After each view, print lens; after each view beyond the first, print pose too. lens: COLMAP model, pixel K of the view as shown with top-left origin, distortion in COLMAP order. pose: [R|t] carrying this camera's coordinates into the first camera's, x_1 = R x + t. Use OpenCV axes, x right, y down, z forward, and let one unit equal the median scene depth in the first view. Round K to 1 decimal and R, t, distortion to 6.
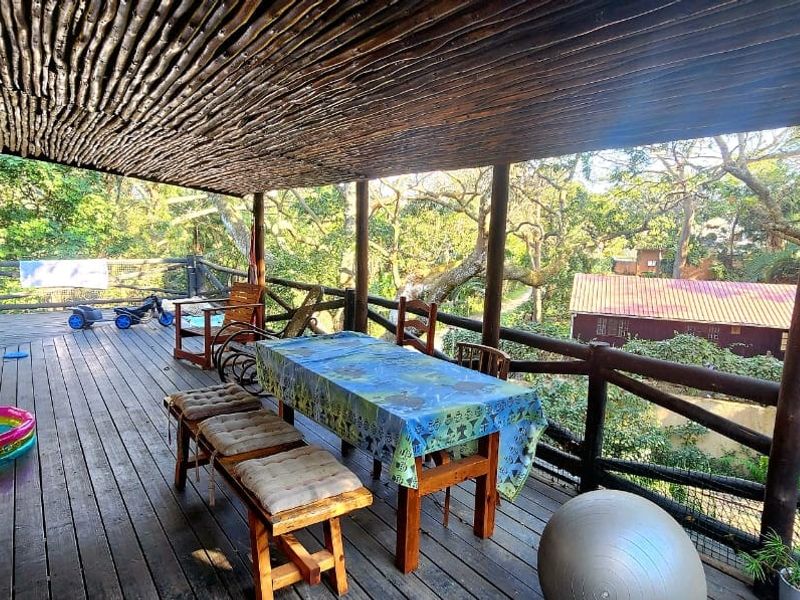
lens RADIAL K [[519.3, 0, 400.0], [0, 519.3, 300.0], [0, 0, 1]] dist [-0.004840, -0.001338]
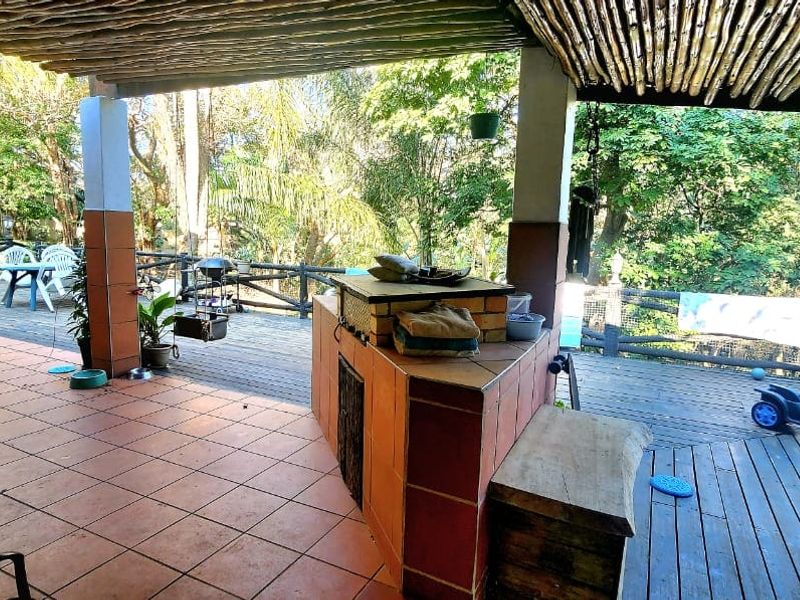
lens RADIAL K [[519.3, 0, 400.0], [0, 519.3, 300.0], [0, 0, 1]] dist [-0.004840, -0.001338]
pose [[0.466762, 0.112924, -0.877144, -0.249319], [-0.132149, 0.989585, 0.057078, -0.045933], [0.874454, 0.089272, 0.476823, 0.282559]]
